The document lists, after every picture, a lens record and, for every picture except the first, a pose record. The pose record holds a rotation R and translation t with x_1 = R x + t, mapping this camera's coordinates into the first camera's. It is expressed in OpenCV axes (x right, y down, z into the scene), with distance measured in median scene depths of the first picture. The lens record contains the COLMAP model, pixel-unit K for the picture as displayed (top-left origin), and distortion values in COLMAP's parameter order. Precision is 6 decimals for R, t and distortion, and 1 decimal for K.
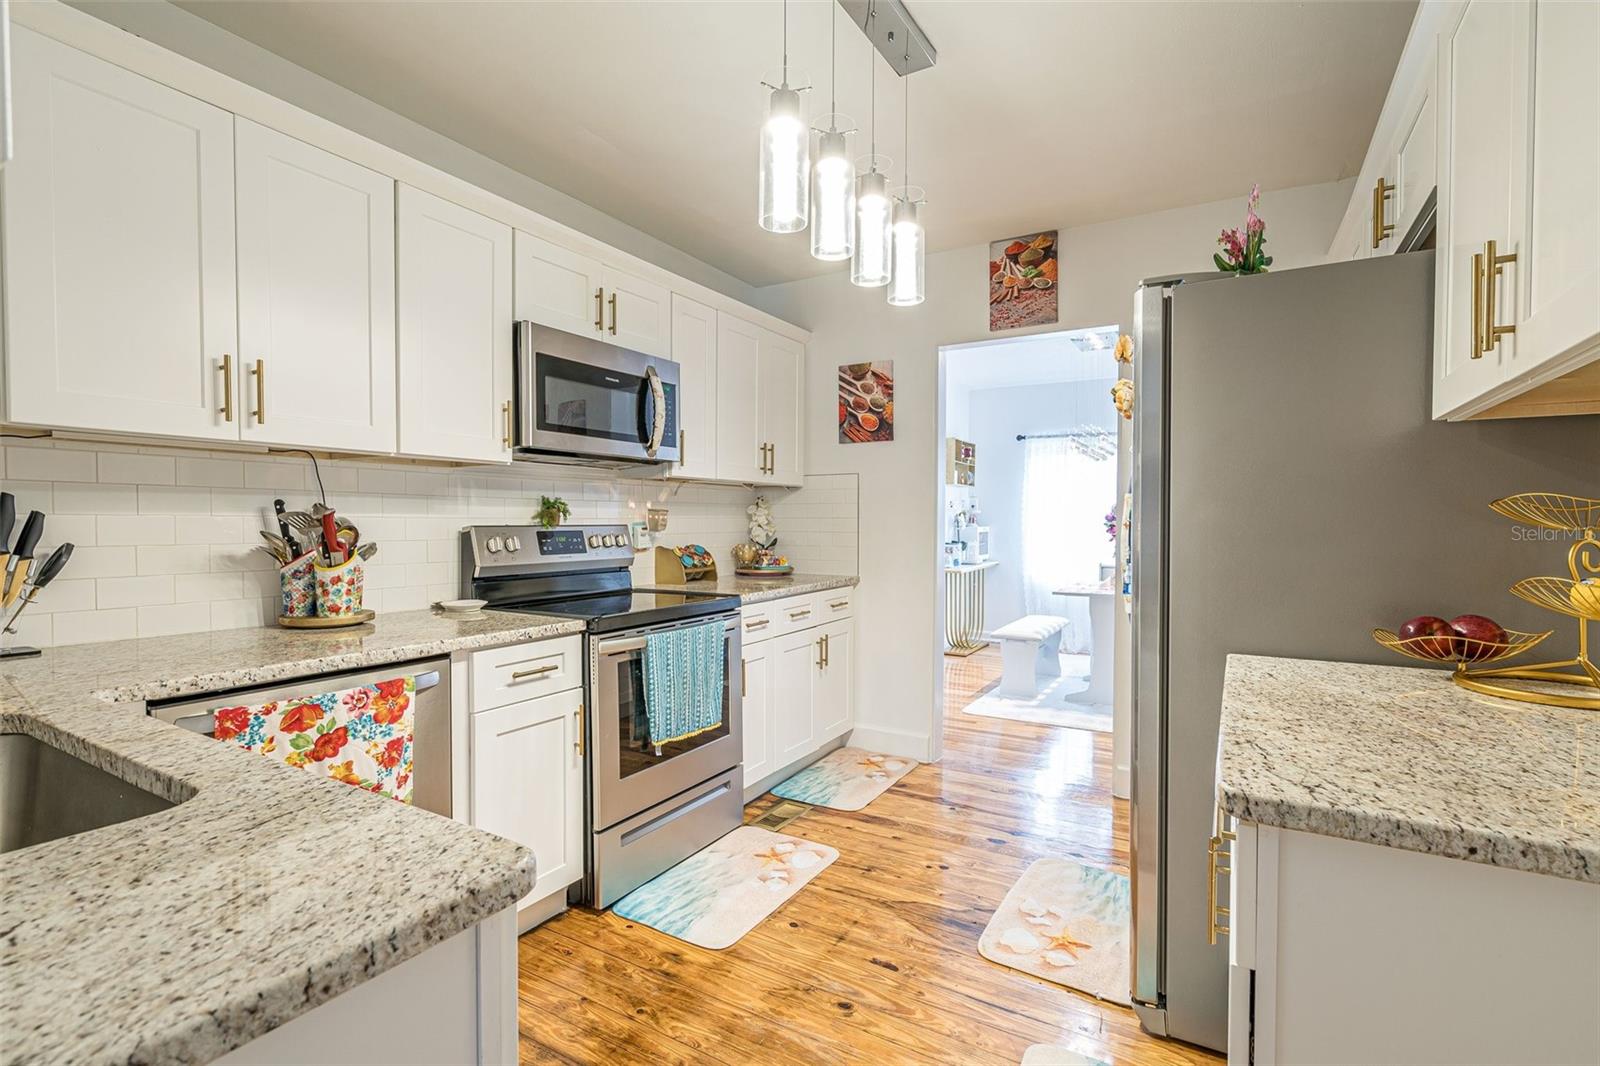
lens RADIAL K [[732.0, 0, 808.9], [0, 732.0, 531.6], [0, 0, 1]] dist [-0.004015, 0.003125]
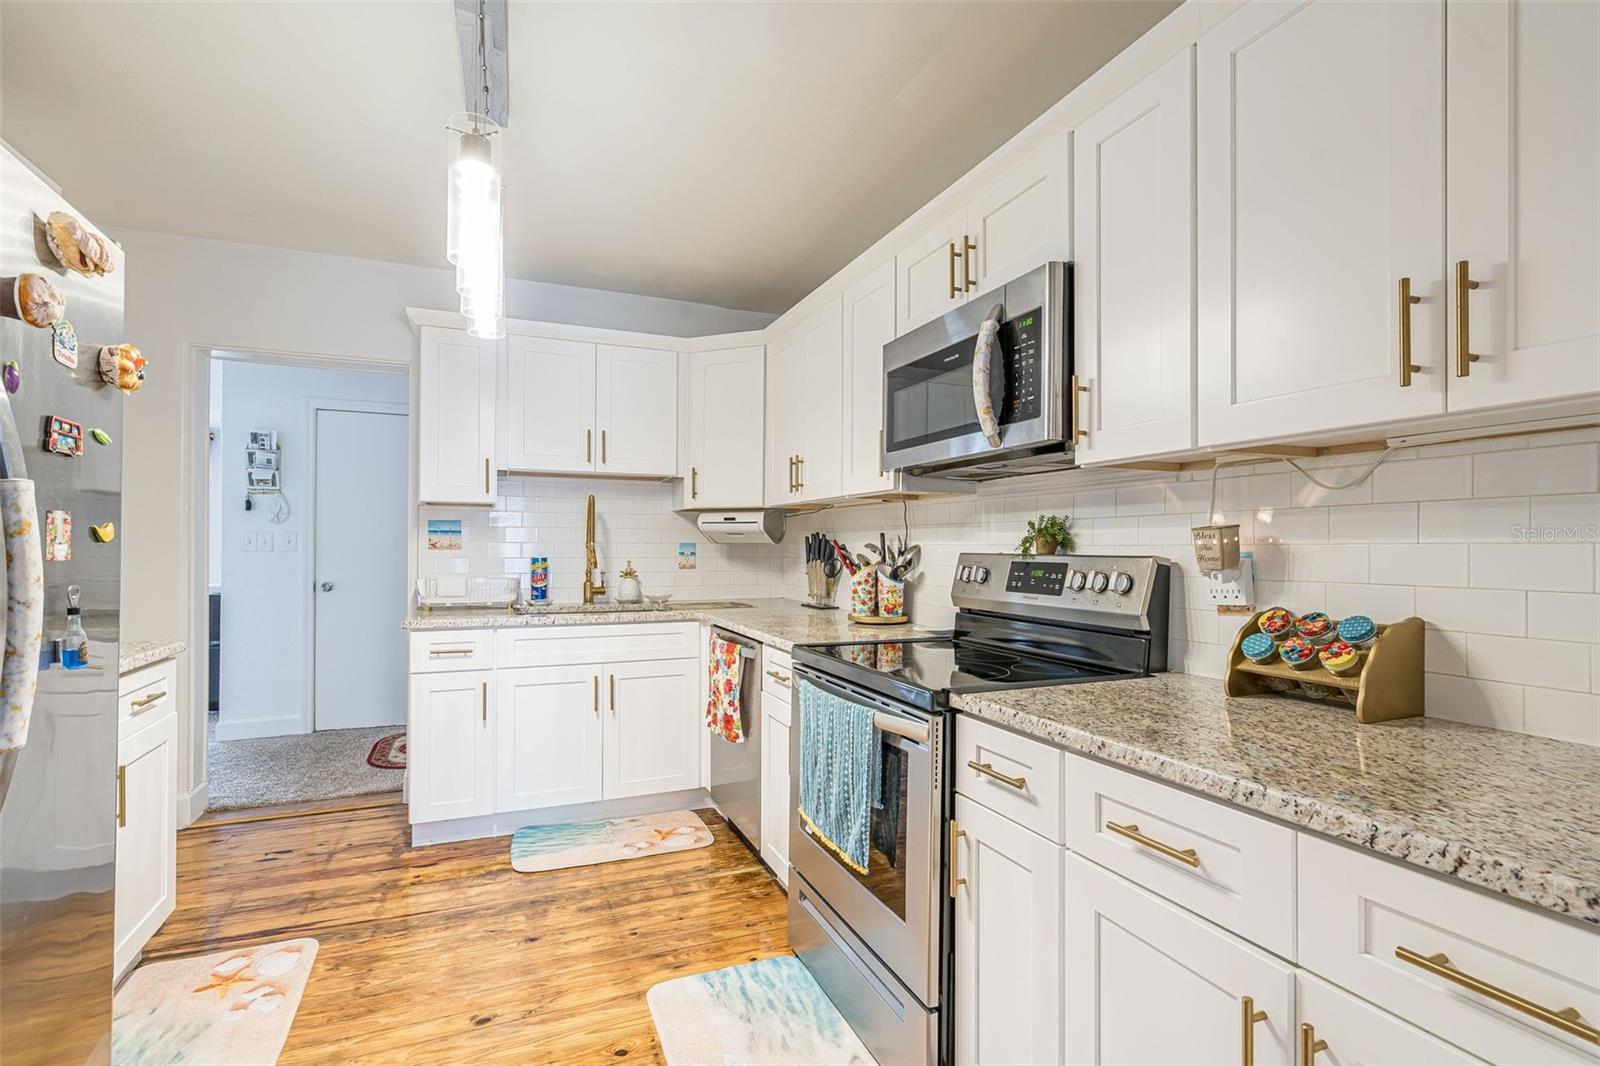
lens RADIAL K [[732.0, 0, 809.8], [0, 732.0, 542.0], [0, 0, 1]] dist [-0.004015, 0.003125]
pose [[-0.584427, -0.007136, -0.811415, 0.457672], [-0.015751, 0.999873, 0.002551, -0.022835], [0.811293, 0.014272, -0.584465, 1.453900]]
